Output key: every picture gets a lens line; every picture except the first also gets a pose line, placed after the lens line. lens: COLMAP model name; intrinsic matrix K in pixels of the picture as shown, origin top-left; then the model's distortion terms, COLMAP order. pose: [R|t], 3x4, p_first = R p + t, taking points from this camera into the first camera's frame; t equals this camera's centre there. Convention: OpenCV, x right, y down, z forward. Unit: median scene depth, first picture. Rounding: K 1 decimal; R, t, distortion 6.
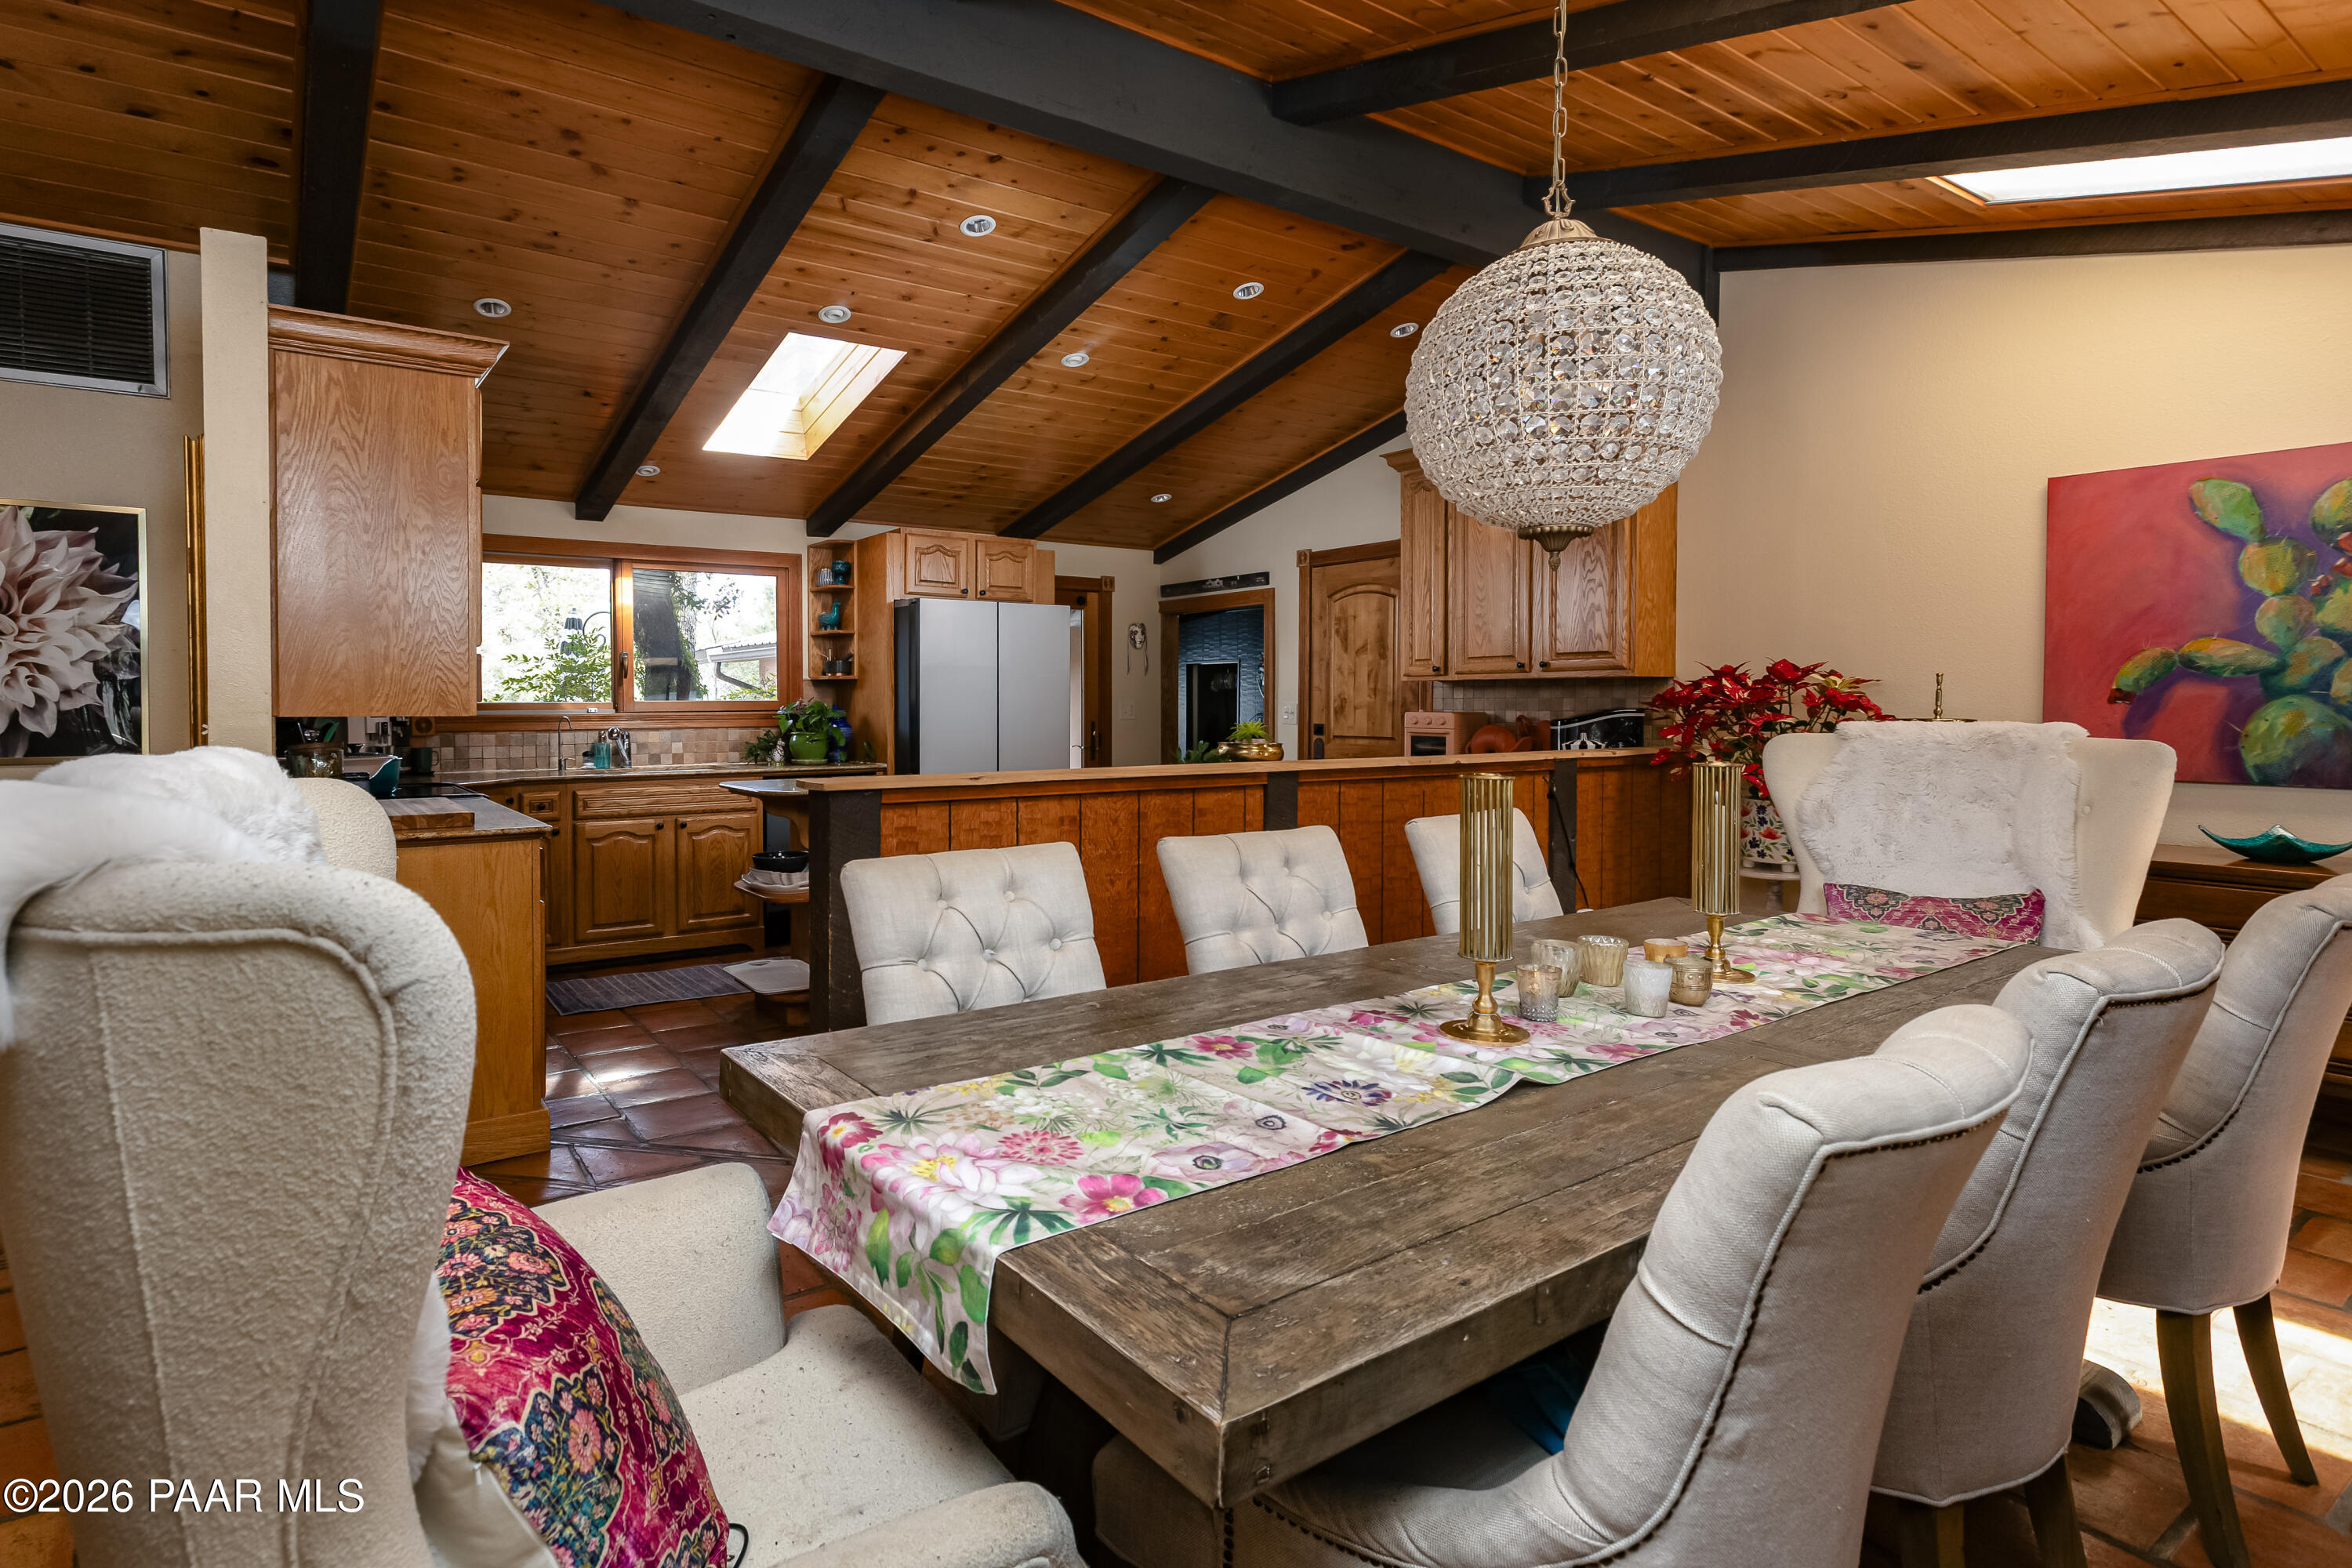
lens RADIAL K [[1070.3, 0, 1125.9], [0, 1070.3, 710.8], [0, 0, 1]] dist [-0.001609, -0.000218]
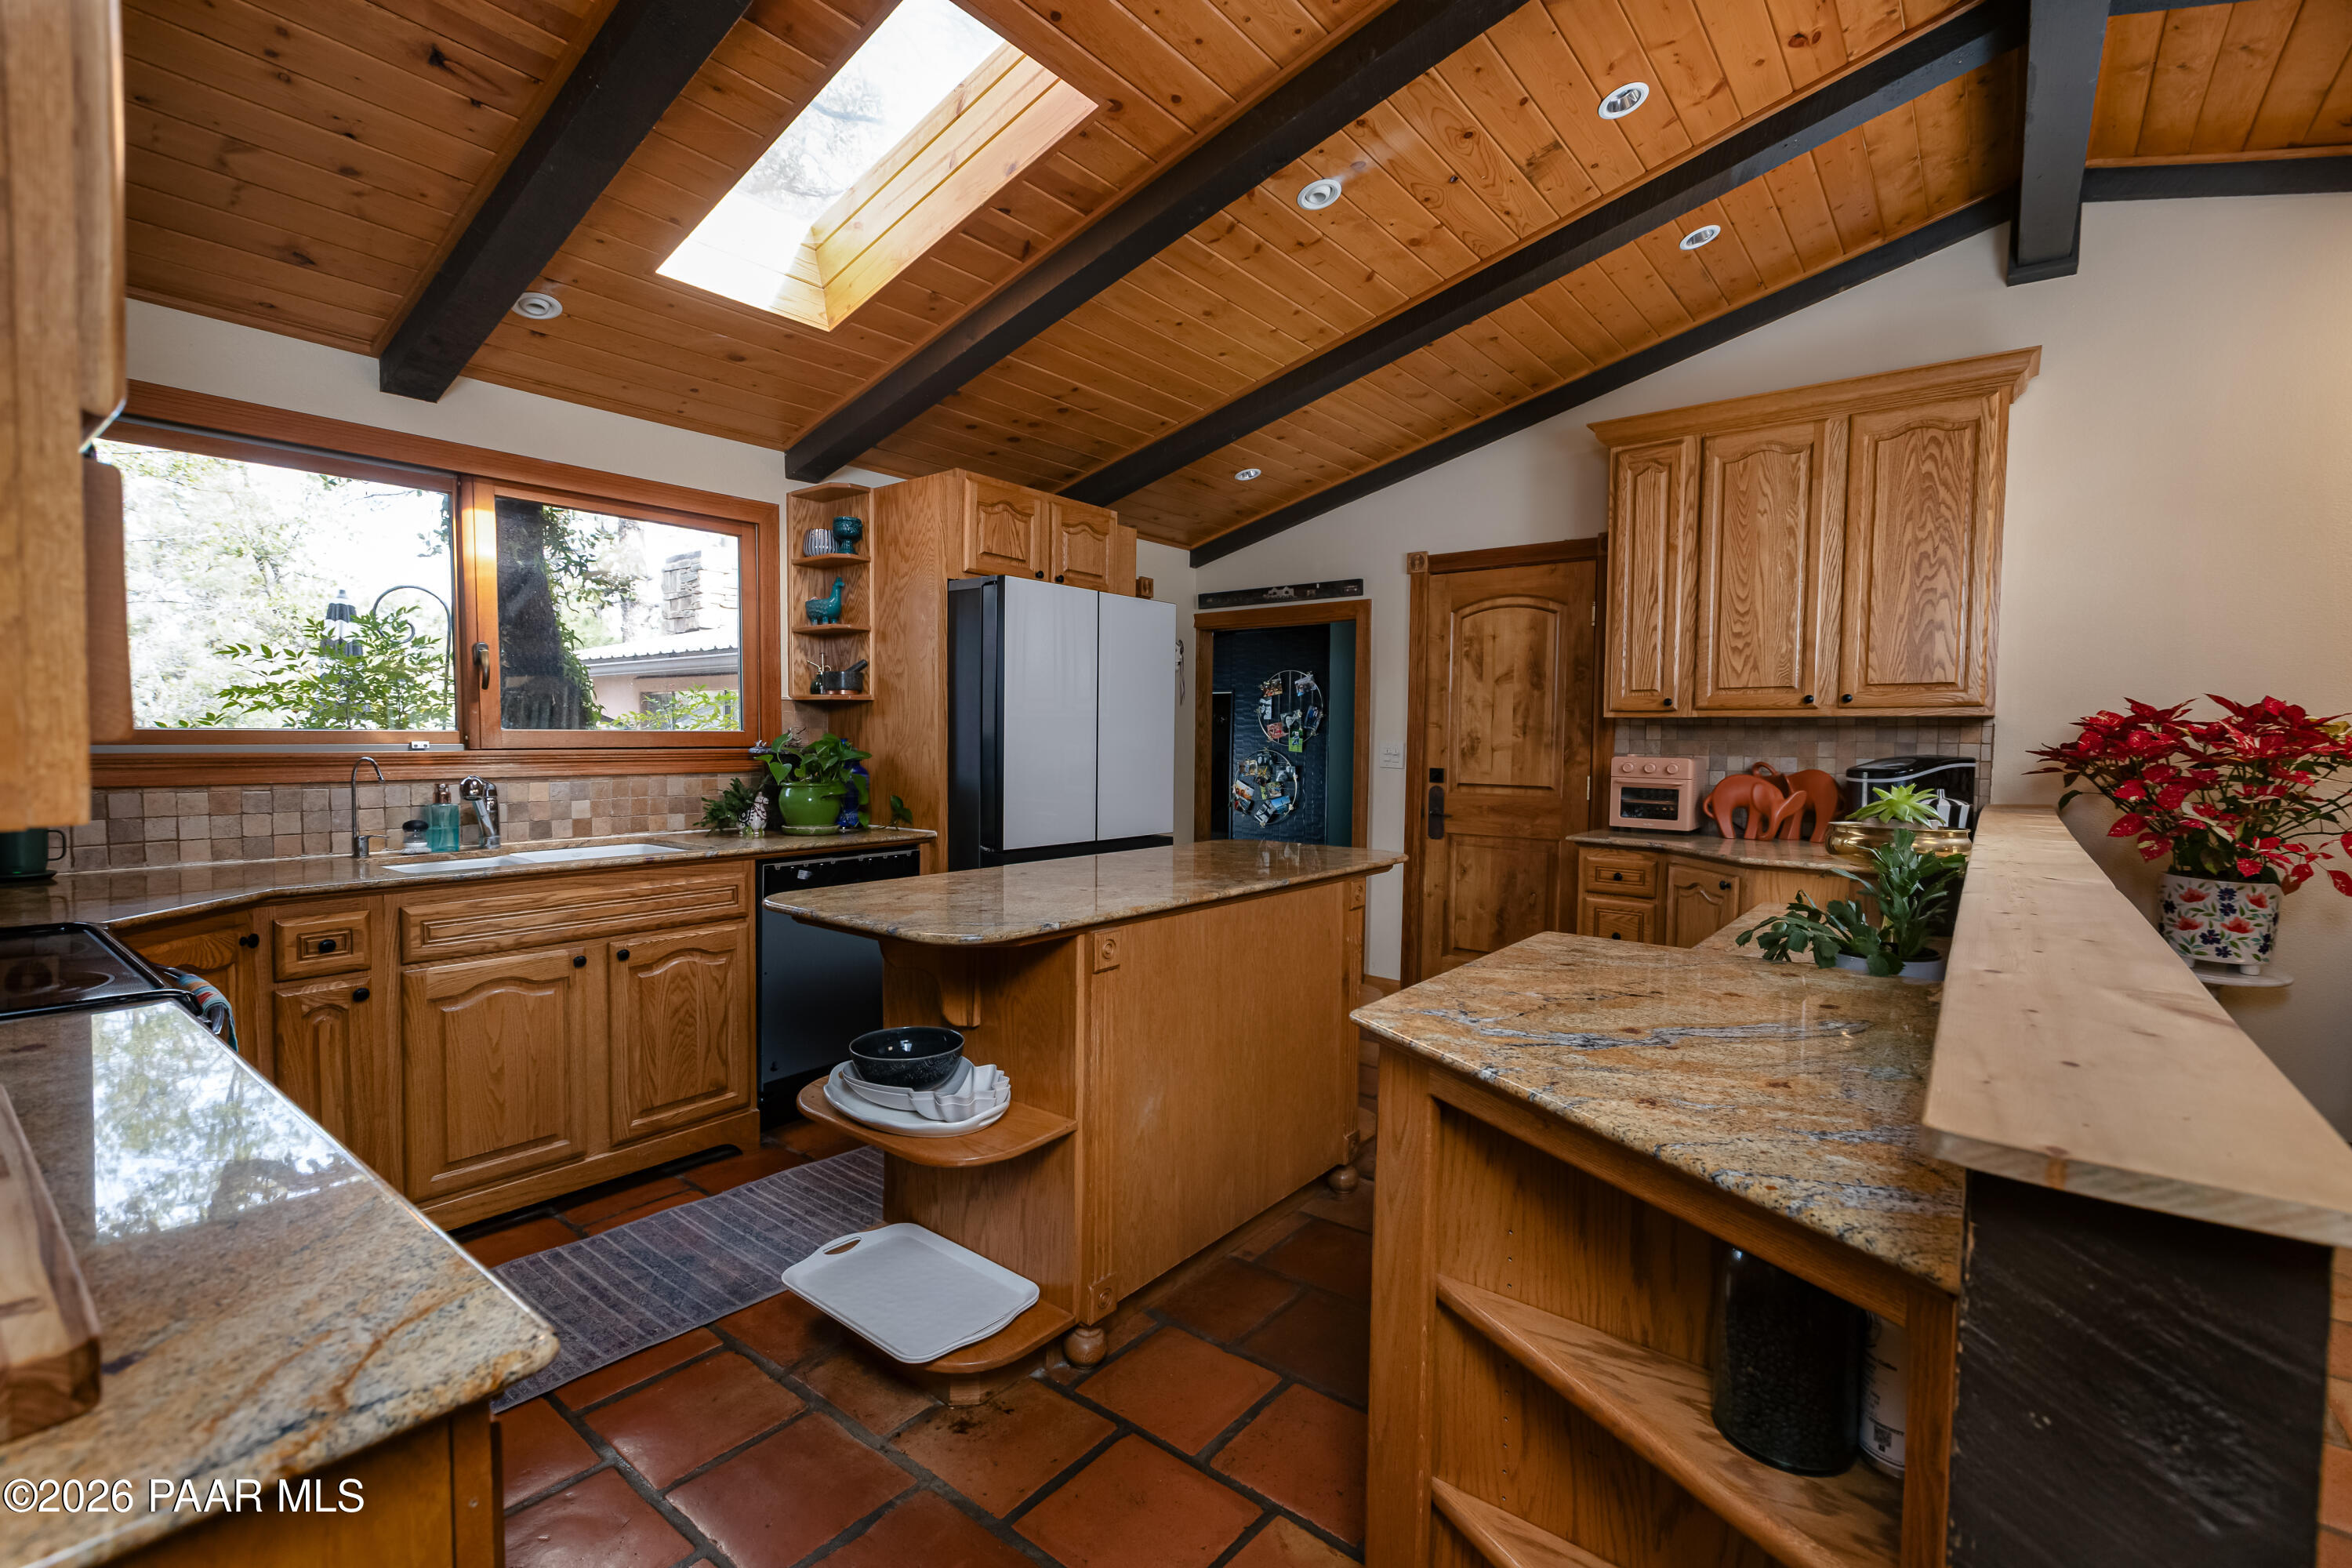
lens RADIAL K [[1024.3, 0, 1219.0], [0, 1024.3, 775.6], [0, 0, 1]] dist [0.000939, -0.000129]
pose [[0.969164, 0.002829, 0.246401, -0.220569], [-0.010556, 0.999493, 0.030046, -0.004914], [-0.246191, -0.031721, 0.968702, 0.370934]]
